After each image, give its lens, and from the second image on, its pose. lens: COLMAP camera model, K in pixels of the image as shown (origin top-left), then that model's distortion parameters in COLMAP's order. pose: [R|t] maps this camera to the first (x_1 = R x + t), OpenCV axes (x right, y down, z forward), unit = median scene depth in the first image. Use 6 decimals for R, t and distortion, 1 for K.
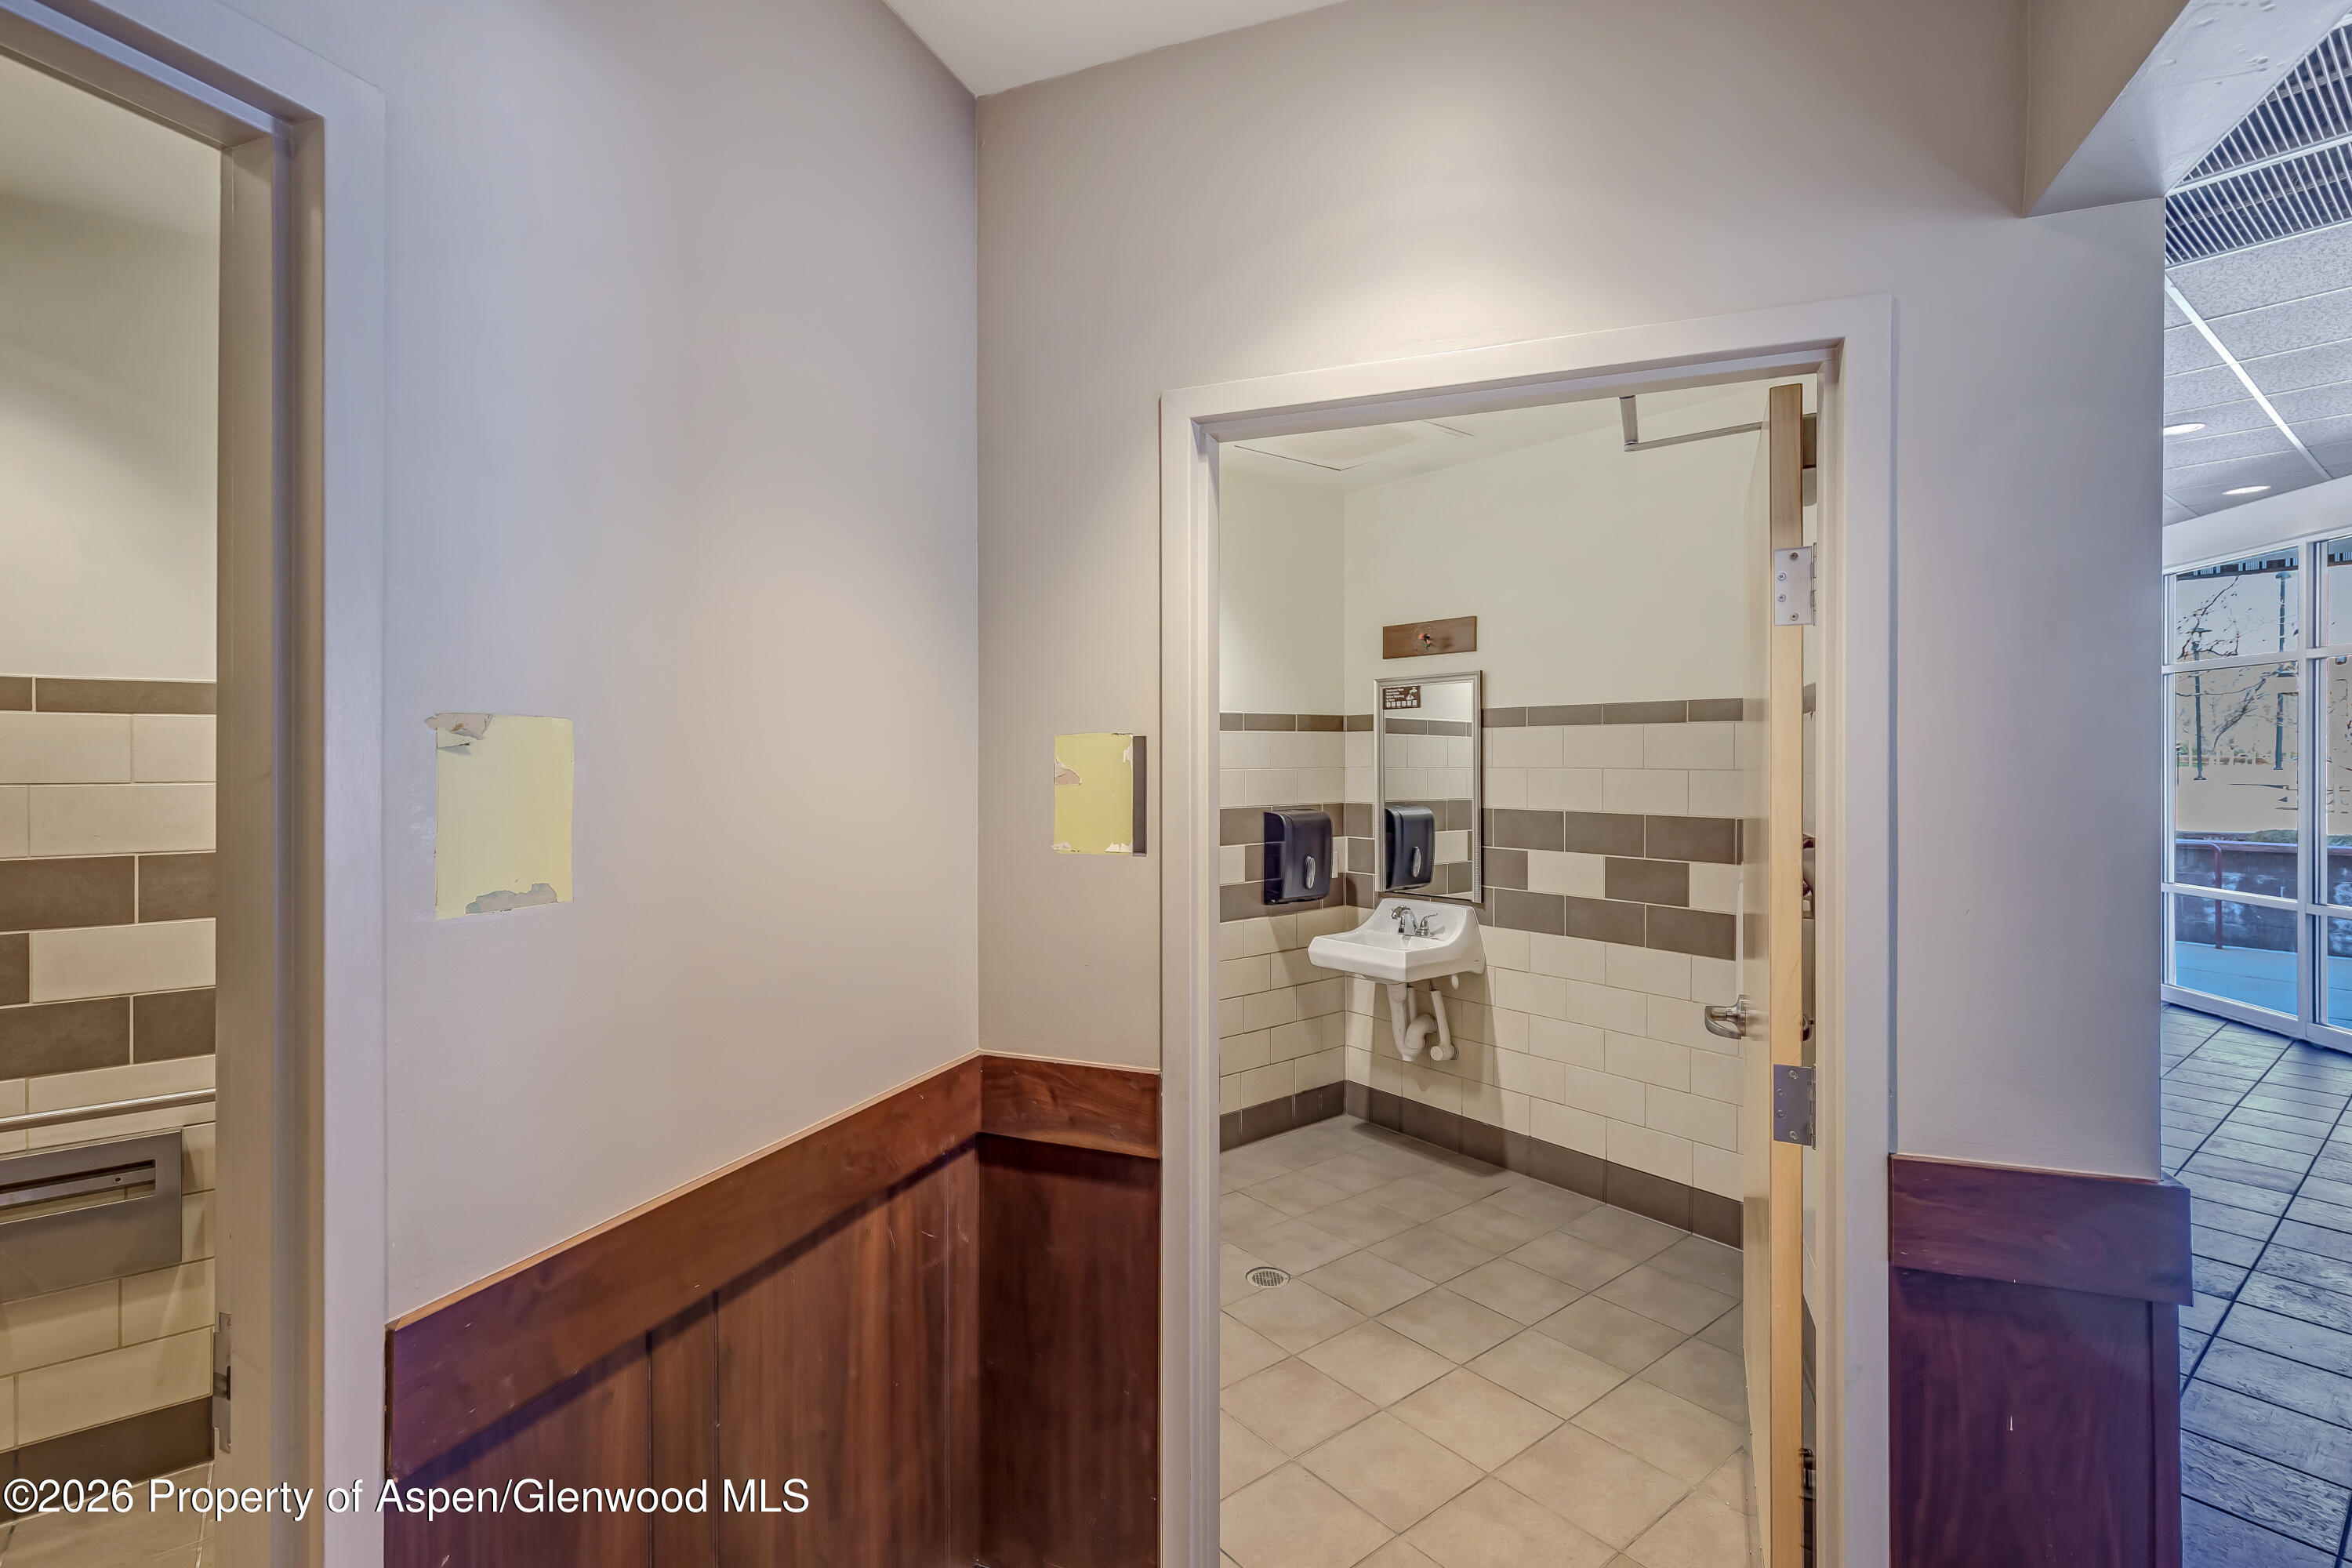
lens RADIAL K [[1087.7, 0, 1191.4], [0, 1087.7, 765.2], [0, 0, 1]] dist [0.002145, 0.000005]
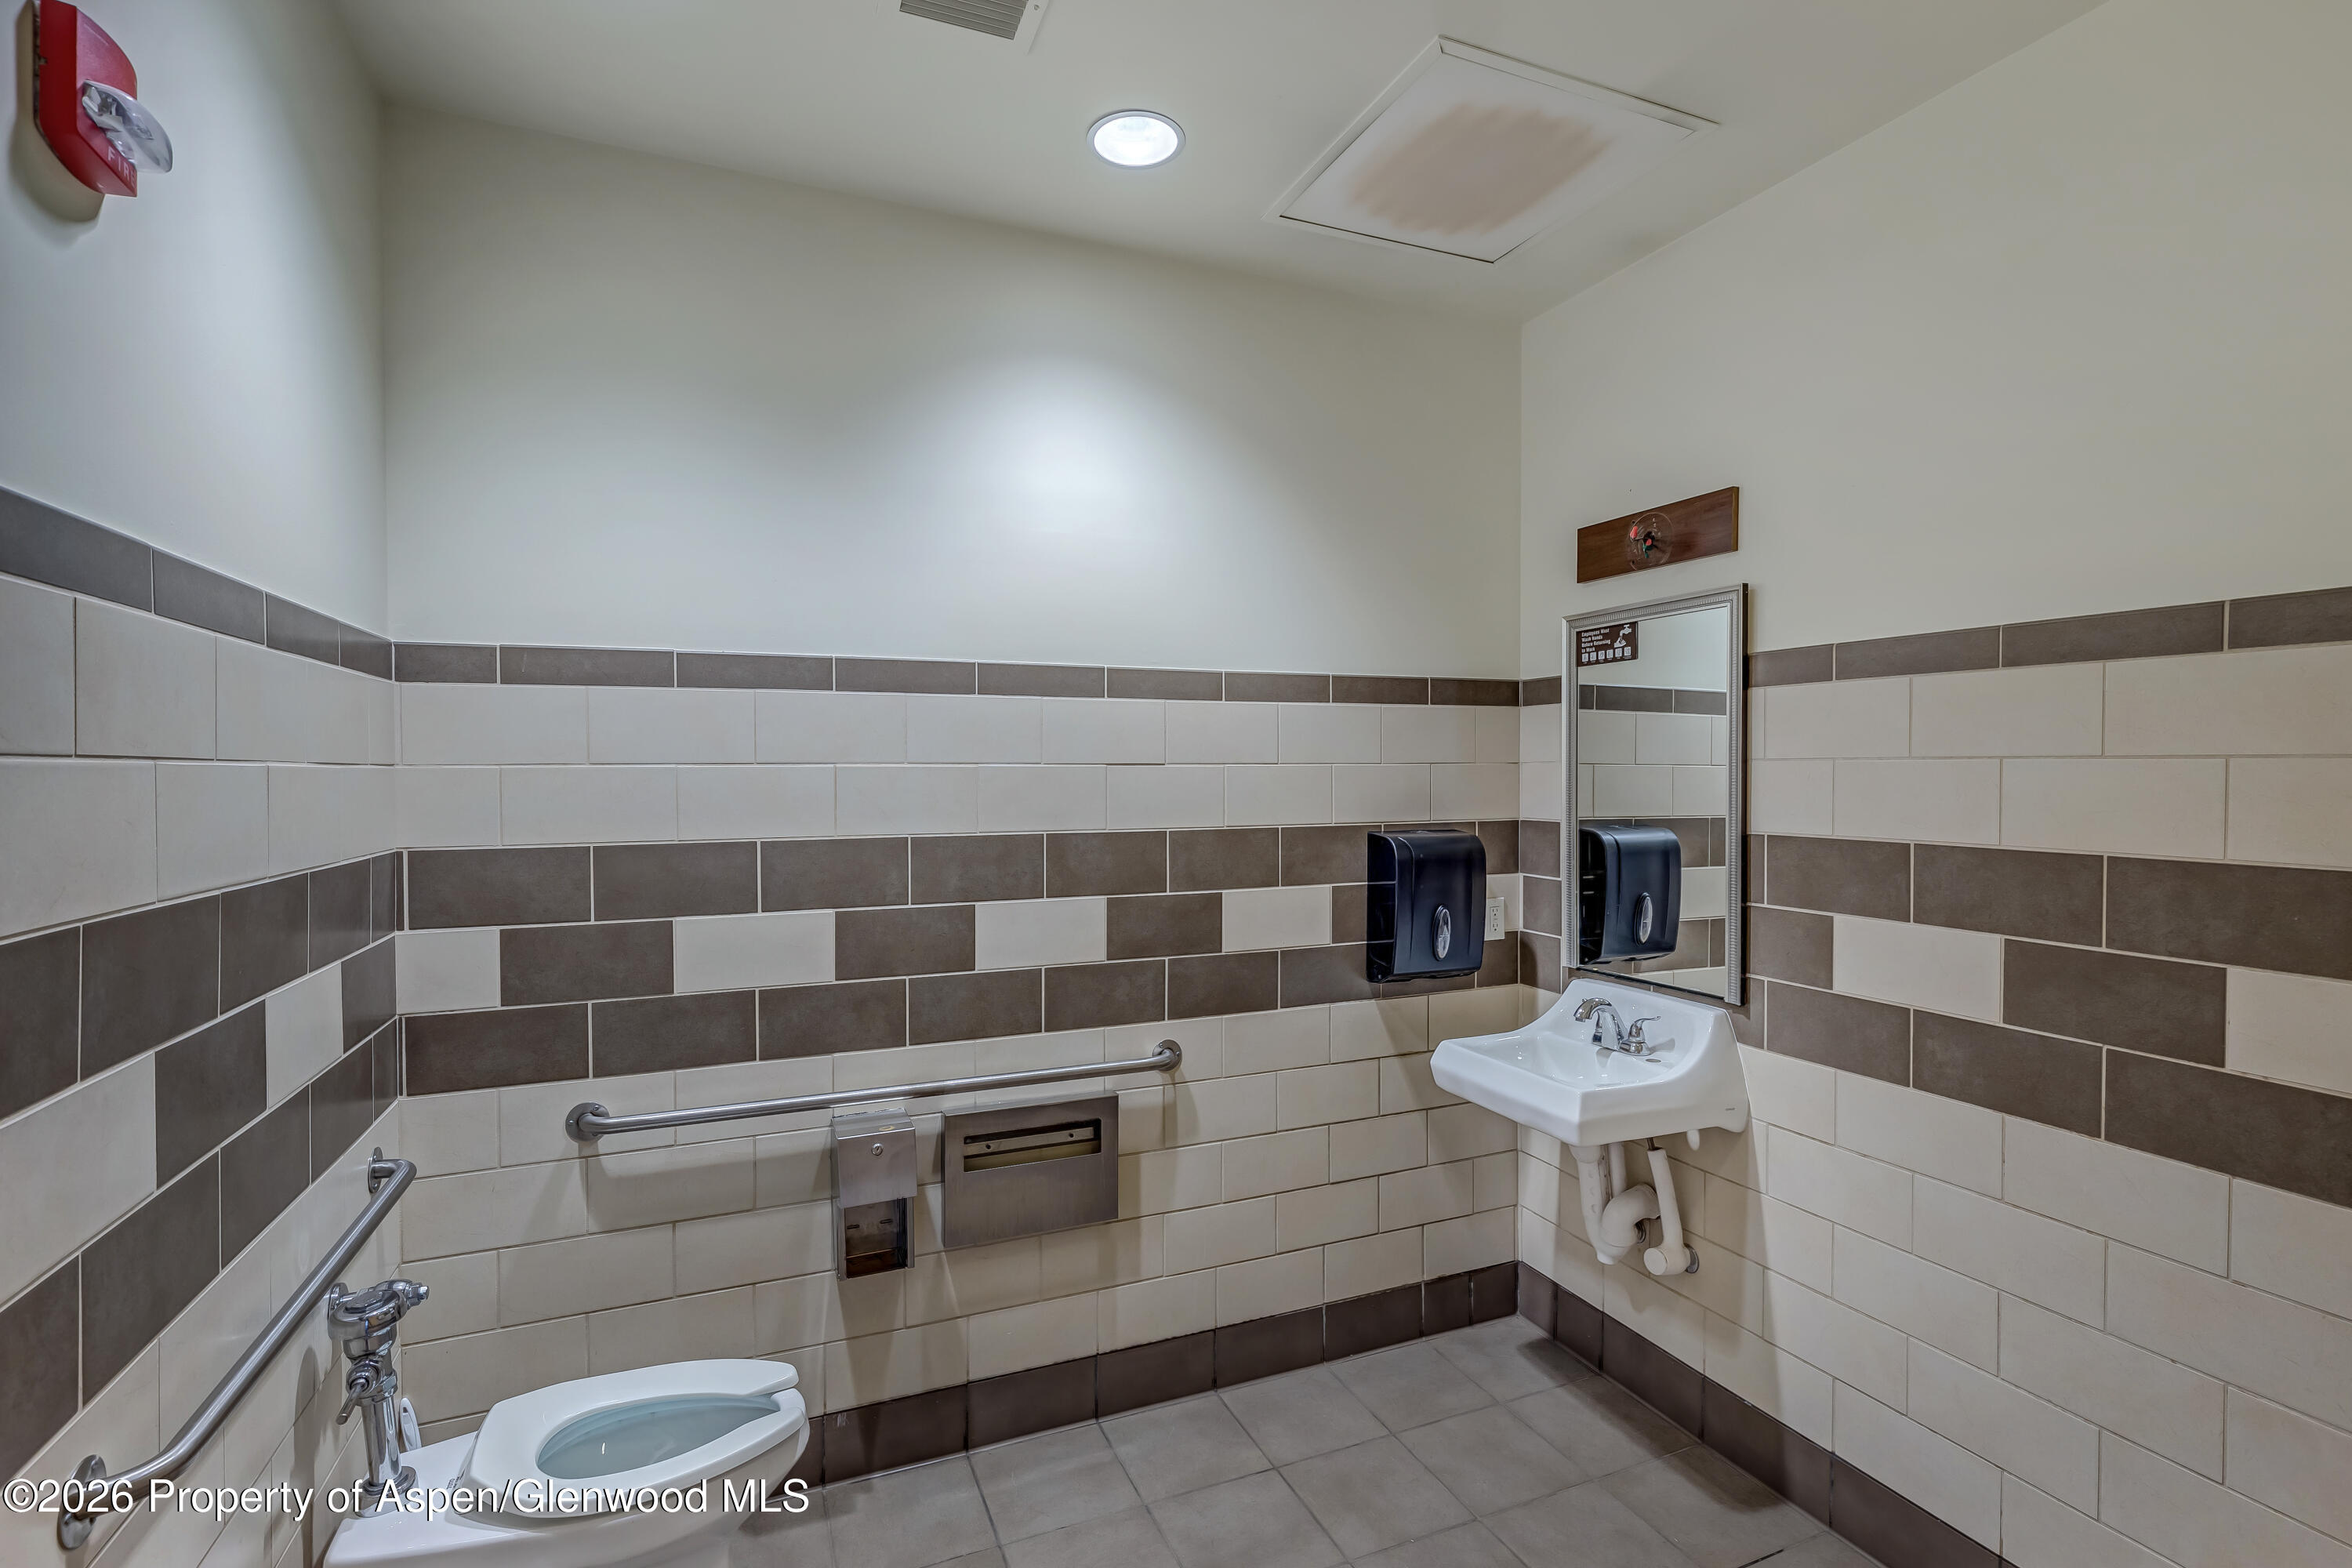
lens RADIAL K [[1108.3, 0, 1176.0], [0, 1108.3, 784.0], [0, 0, 1]] dist [0.000718, 0.000454]
pose [[0.961897, 0.005915, -0.273348, 0.135299], [-0.003499, 0.999950, 0.009328, 0.009548], [0.273390, -0.008017, 0.961870, 0.358553]]
